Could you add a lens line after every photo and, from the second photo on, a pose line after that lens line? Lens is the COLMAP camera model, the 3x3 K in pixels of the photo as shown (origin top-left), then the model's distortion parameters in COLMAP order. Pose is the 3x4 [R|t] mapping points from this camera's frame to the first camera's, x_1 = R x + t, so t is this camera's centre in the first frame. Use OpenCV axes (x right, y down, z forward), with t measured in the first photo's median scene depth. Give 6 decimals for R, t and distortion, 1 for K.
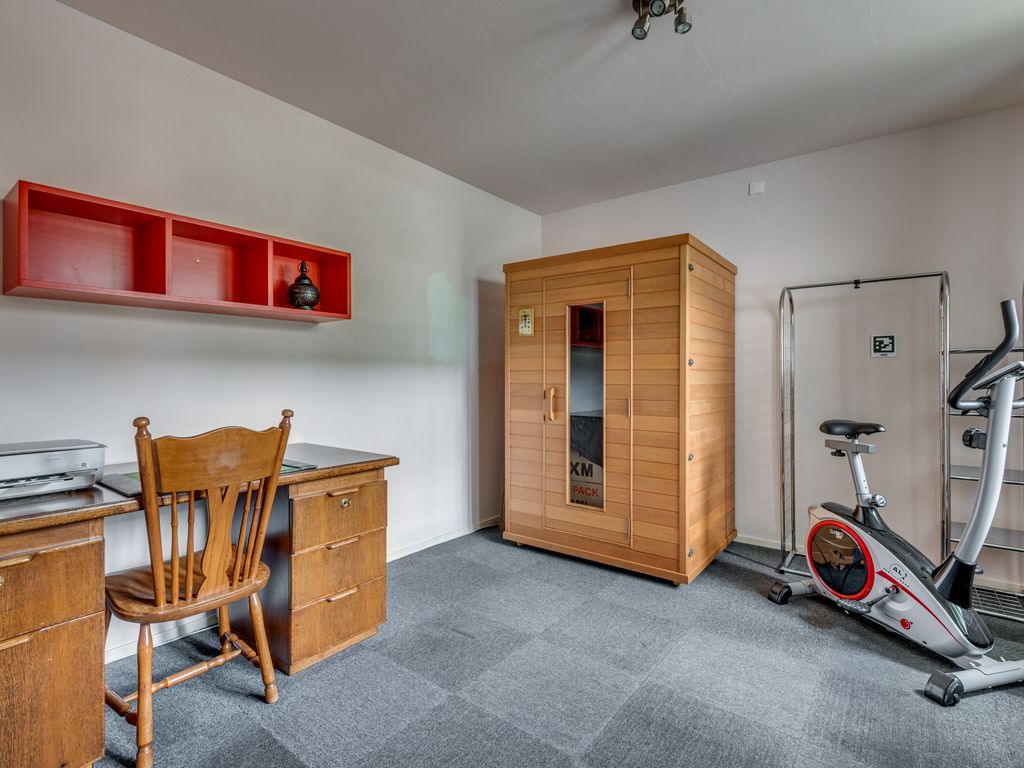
lens RADIAL K [[529.7, 0, 510.9], [0, 529.7, 384.7], [0, 0, 1]] dist [-0.000163, 0.000080]
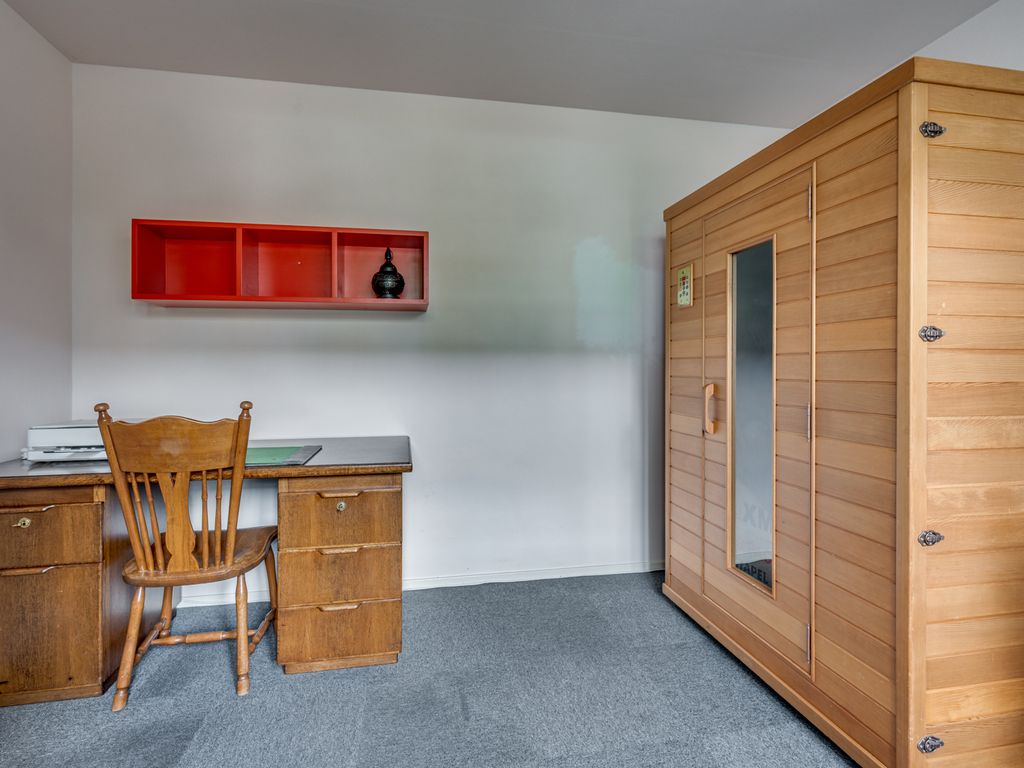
lens RADIAL K [[520.9, 0, 509.1], [0, 520.9, 374.3], [0, 0, 1]] dist [-0.001250, 0.000058]
pose [[0.728994, 0.005719, -0.684497, 0.410859], [-0.007545, 0.999971, 0.000320, -0.004662], [0.684479, 0.004931, 0.729016, 0.445809]]
